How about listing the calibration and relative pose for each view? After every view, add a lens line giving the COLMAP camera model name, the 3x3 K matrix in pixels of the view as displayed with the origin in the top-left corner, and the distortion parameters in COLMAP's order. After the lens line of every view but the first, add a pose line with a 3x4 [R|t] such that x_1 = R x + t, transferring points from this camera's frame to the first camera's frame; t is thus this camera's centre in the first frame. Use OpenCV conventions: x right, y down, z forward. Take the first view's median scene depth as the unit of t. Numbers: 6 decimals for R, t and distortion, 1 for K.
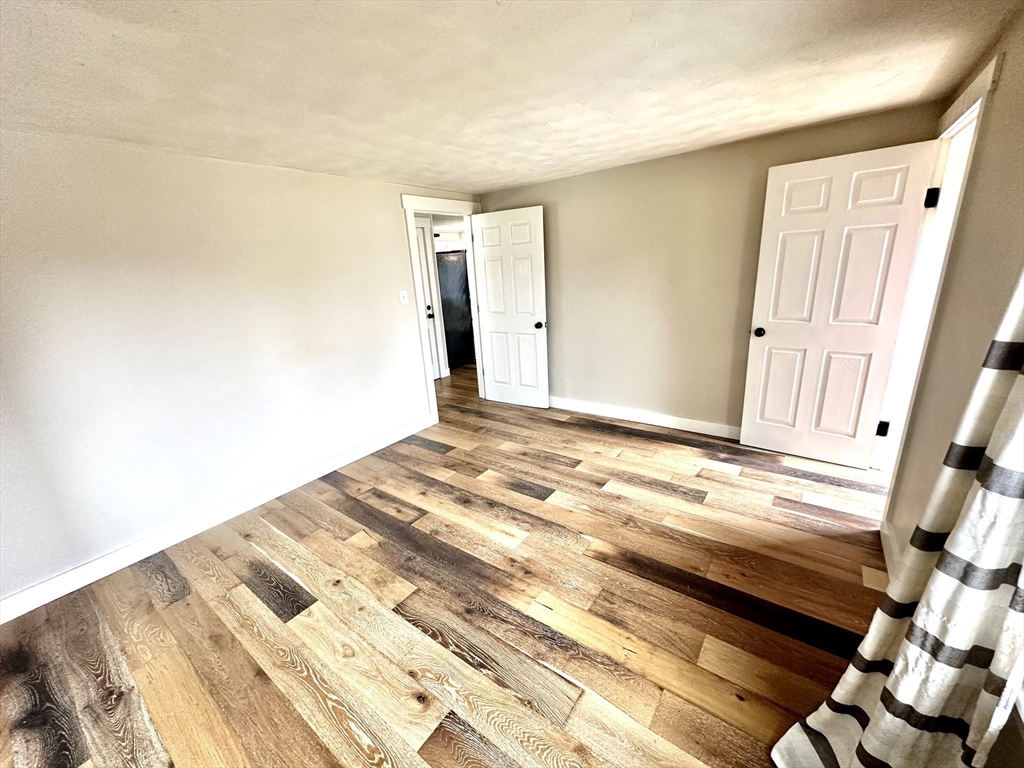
lens RADIAL K [[406.5, 0, 512.9], [0, 406.5, 386.4], [0, 0, 1]] dist [-0.000609, 0.000099]
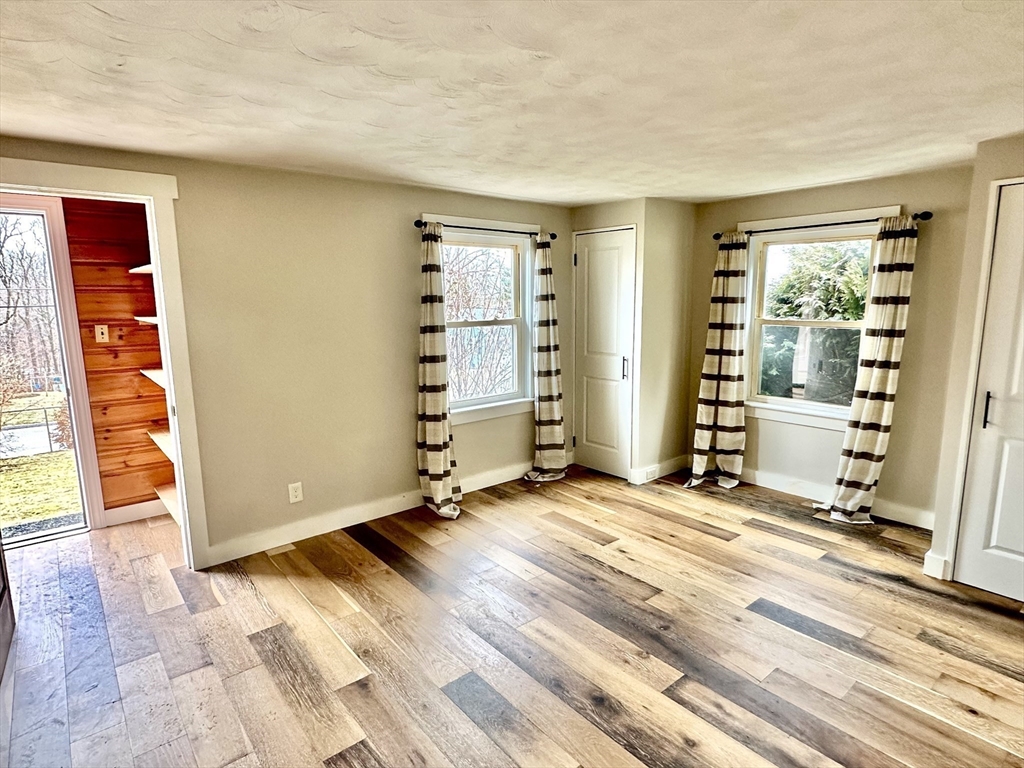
lens RADIAL K [[557.5, 0, 512.6], [0, 557.5, 384.2], [0, 0, 1]] dist [-0.002365, 0.001288]
pose [[-0.968789, 0.032646, 0.245728, -0.198234], [0.134730, 0.901434, 0.411417, -0.437151], [-0.208076, 0.431683, -0.877698, 1.482744]]
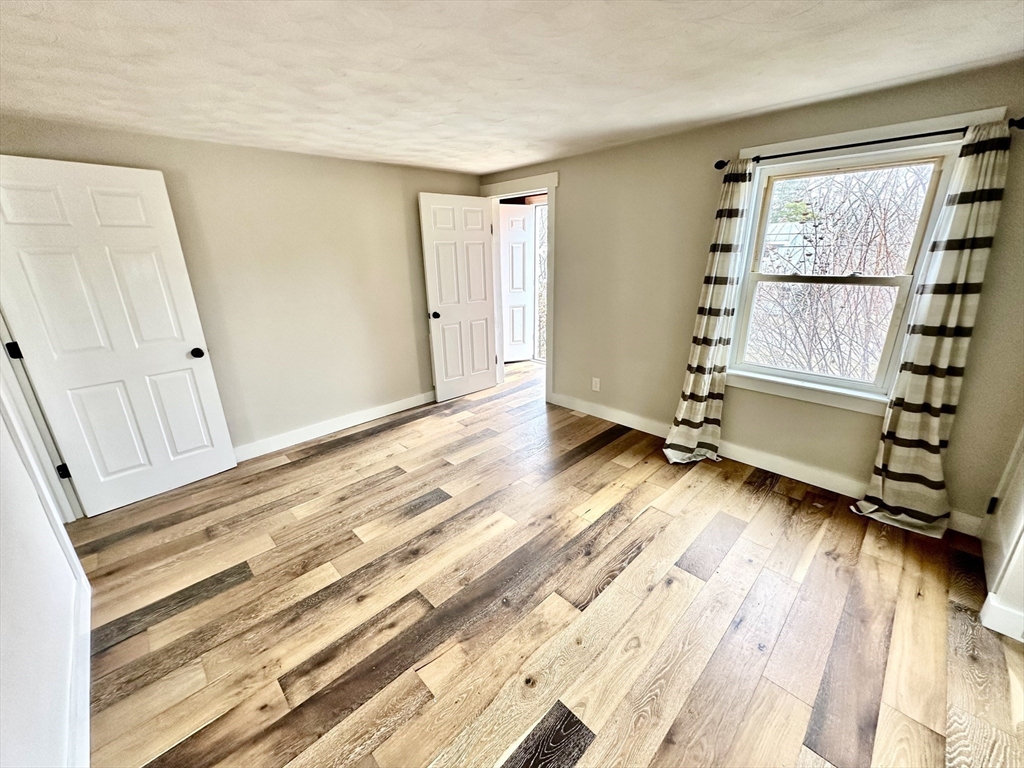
lens RADIAL K [[406.5, 0, 514.8], [0, 406.5, 383.3], [0, 0, 1]] dist [-0.000609, 0.000099]
pose [[0.156208, -0.255683, 0.954057, -0.740360], [0.294619, 0.934006, 0.202071, -0.125252], [-0.942761, 0.249518, 0.221228, 0.547253]]
